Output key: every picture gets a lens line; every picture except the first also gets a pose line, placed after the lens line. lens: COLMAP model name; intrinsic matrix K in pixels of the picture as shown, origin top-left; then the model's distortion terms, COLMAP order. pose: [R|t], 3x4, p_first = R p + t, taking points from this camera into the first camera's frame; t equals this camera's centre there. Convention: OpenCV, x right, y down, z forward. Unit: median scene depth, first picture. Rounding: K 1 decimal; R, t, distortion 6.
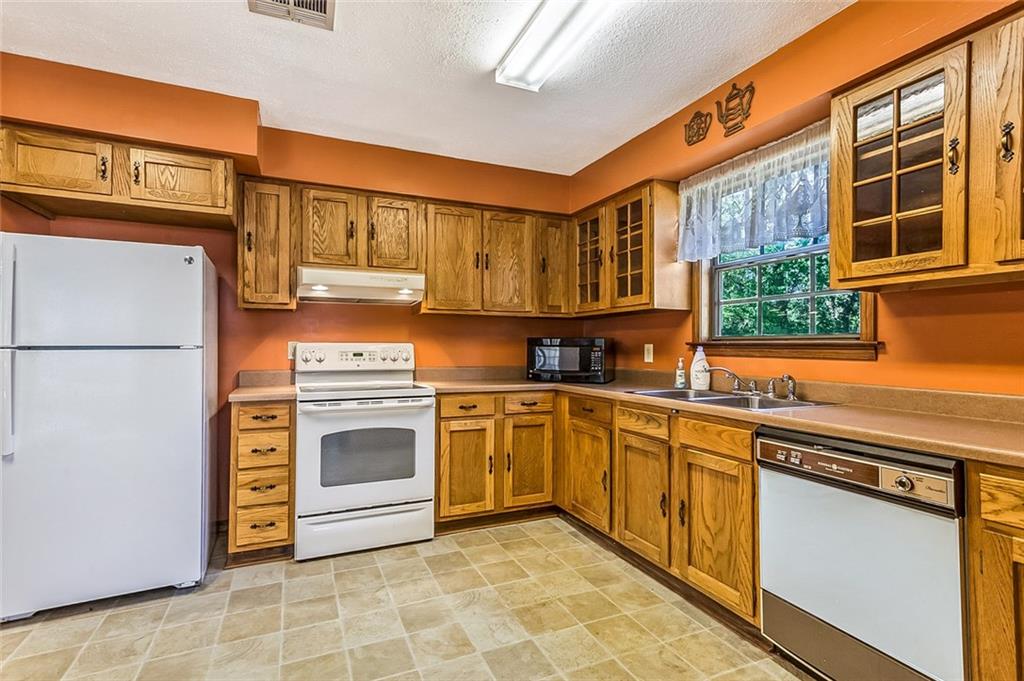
lens RADIAL K [[493.4, 0, 513.3], [0, 493.4, 340.1], [0, 0, 1]] dist [0.005046, 0.000175]
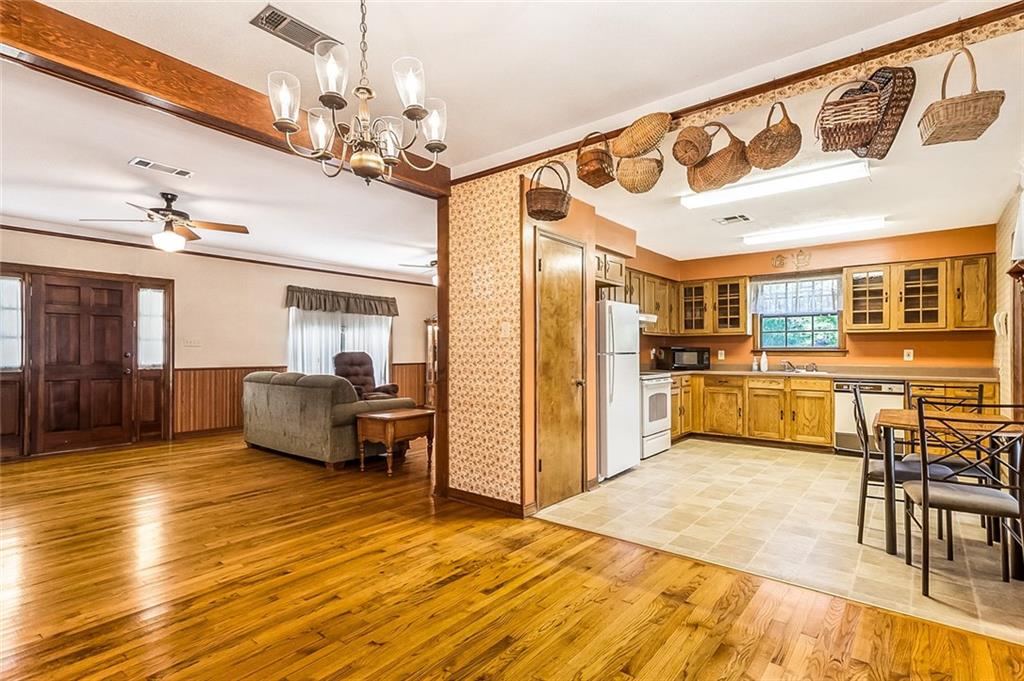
lens RADIAL K [[493.4, 0, 511.8], [0, 493.4, 345.5], [0, 0, 1]] dist [0.005046, 0.000175]
pose [[0.896833, 0.000986, 0.442369, -1.629188], [-0.001151, 0.999999, 0.000104, -0.014322], [-0.442368, -0.000603, 0.896833, -0.514797]]
